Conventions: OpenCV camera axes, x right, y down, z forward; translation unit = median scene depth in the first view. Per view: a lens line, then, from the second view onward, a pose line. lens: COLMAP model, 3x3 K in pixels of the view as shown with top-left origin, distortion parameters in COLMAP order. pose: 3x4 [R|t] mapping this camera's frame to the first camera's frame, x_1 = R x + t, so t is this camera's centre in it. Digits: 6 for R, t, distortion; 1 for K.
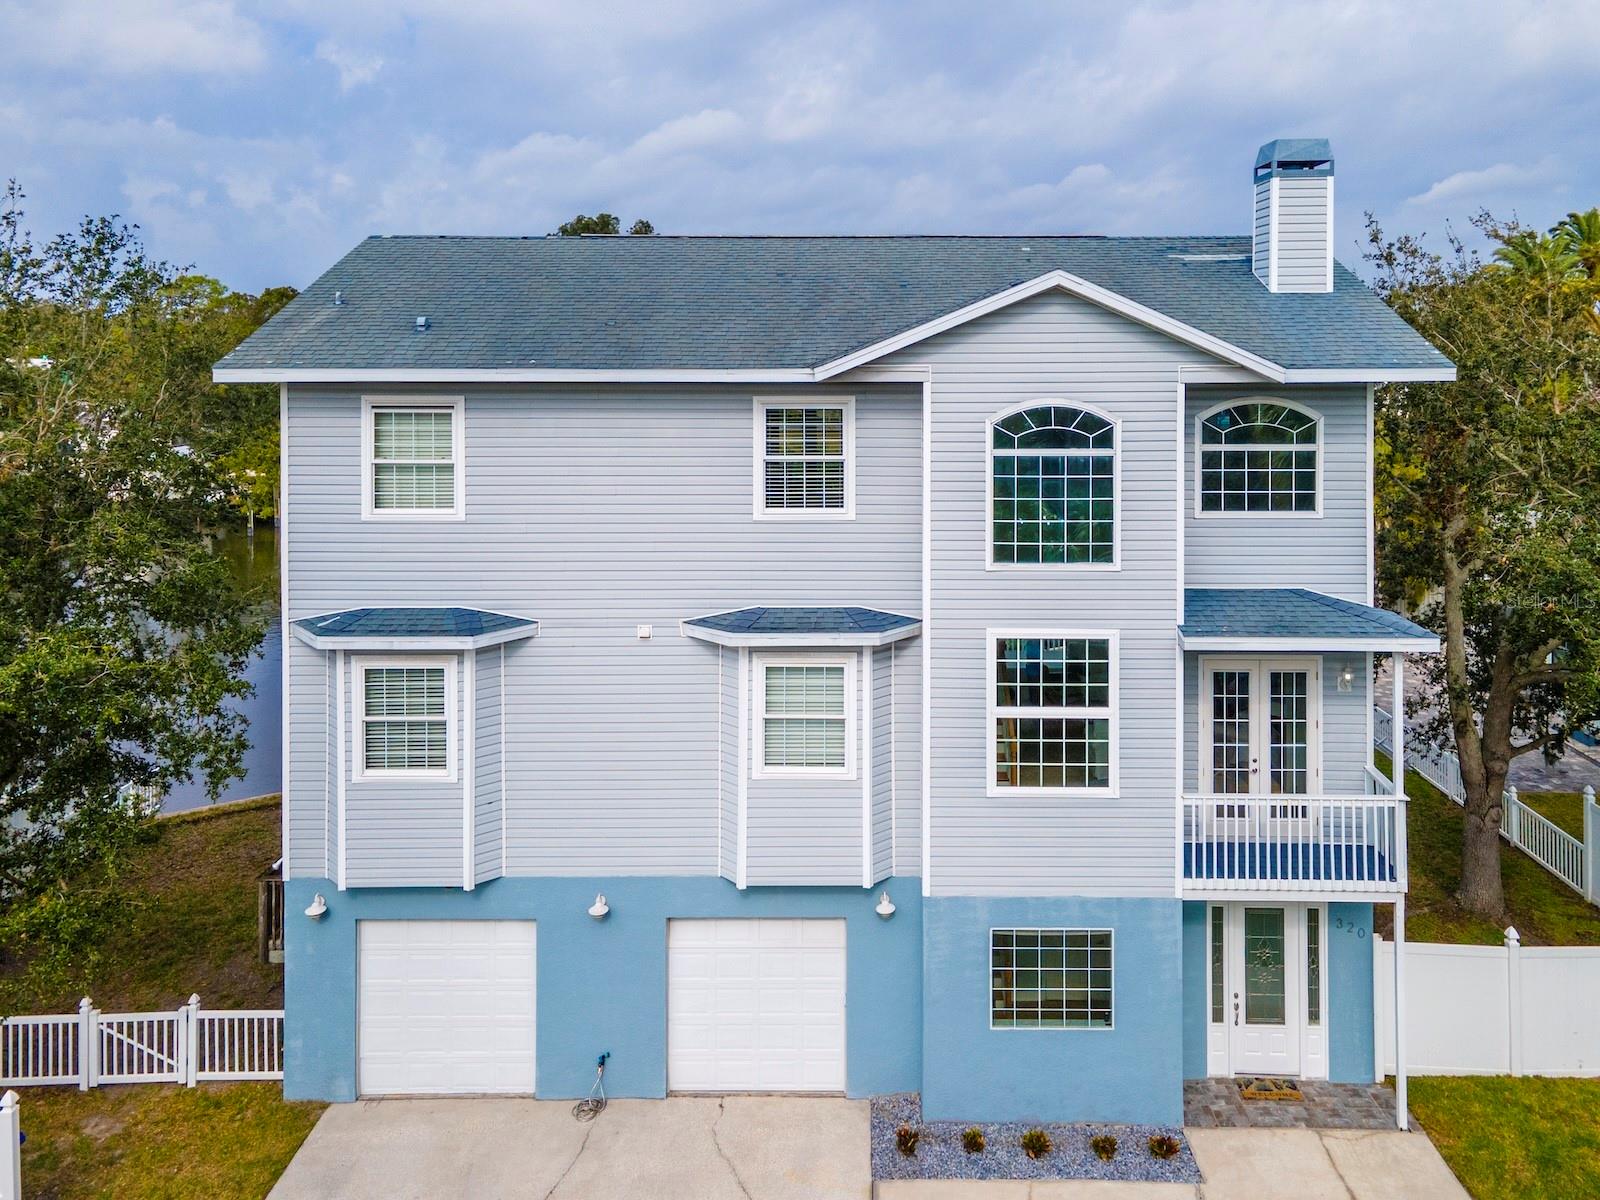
lens RADIAL K [[1211.6, 0, 820.7], [0, 1211.6, 378.7], [0, 0, 1]] dist [0.043033, 0.000892]
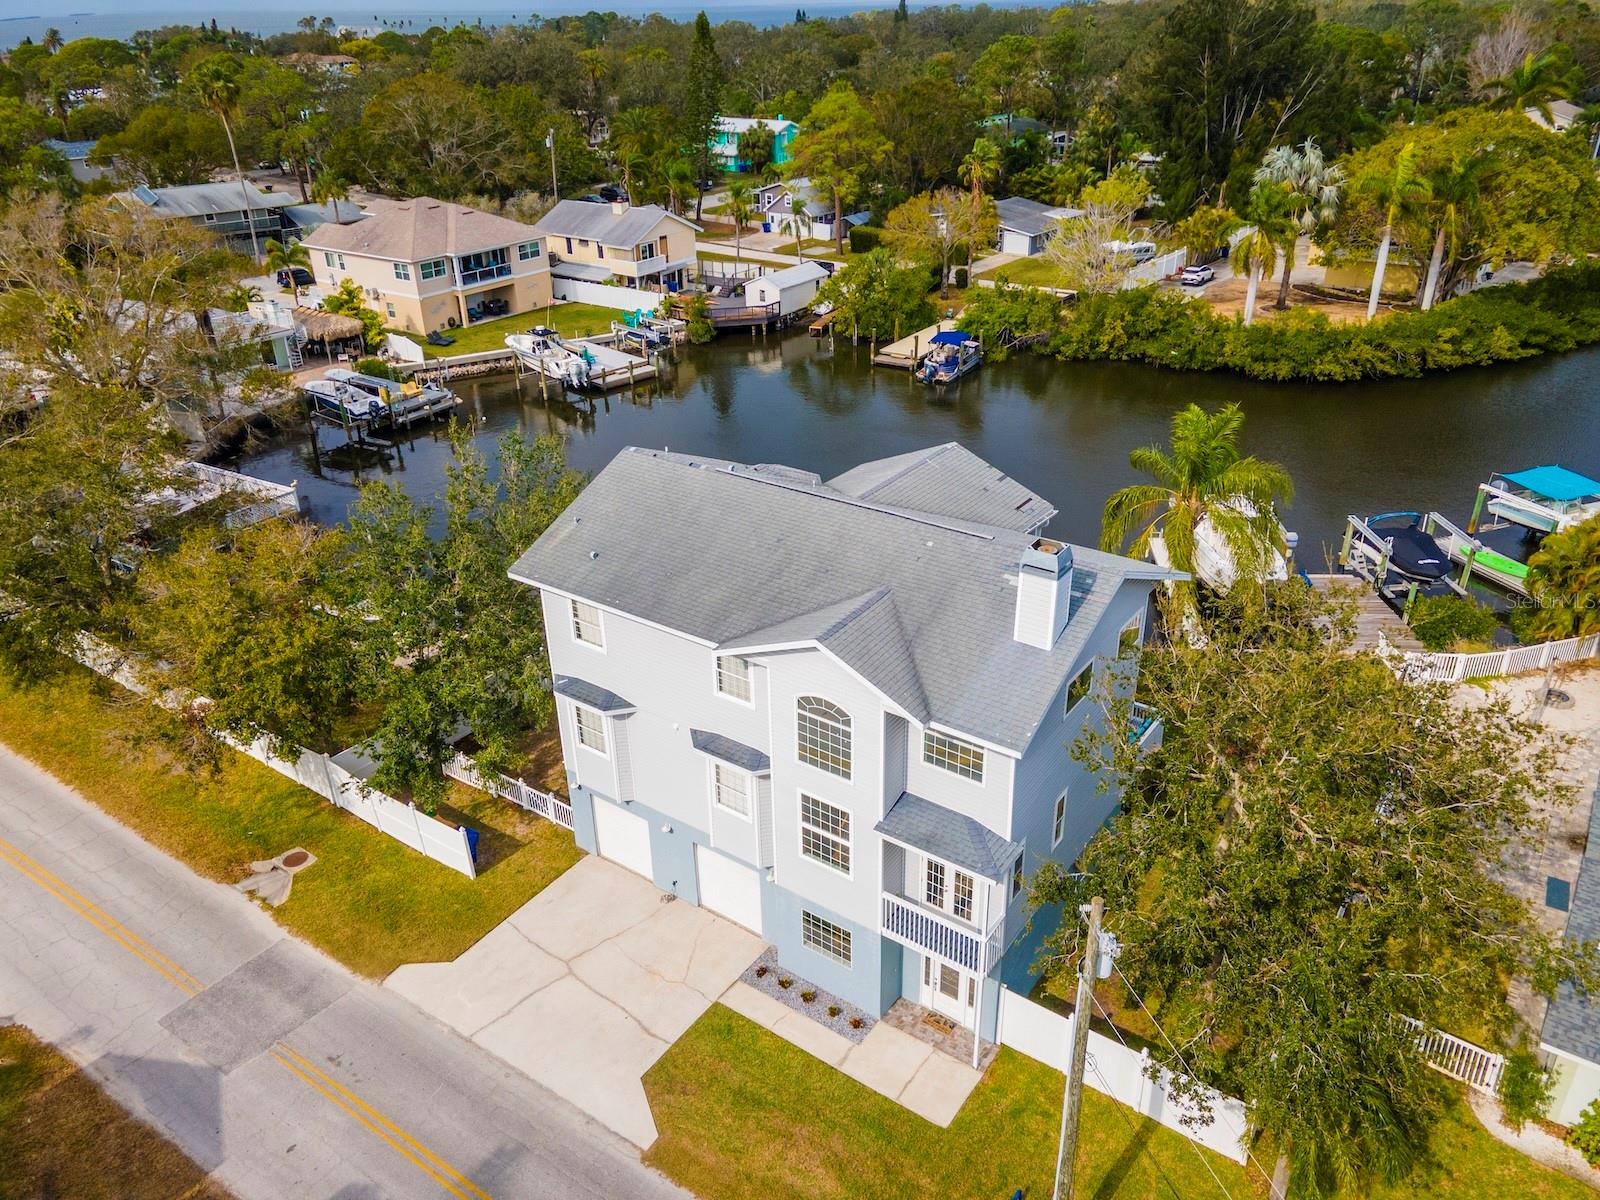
lens RADIAL K [[1123.7, 0, 800.0], [0, 1123.7, 600.0], [0, 0, 1]] dist [0.032247, 0.004798]
pose [[0.821840, 0.243453, -0.515082, 0.973405], [0.004195, 0.901489, 0.432781, -0.821591], [0.569703, -0.357837, 0.739859, -0.206495]]
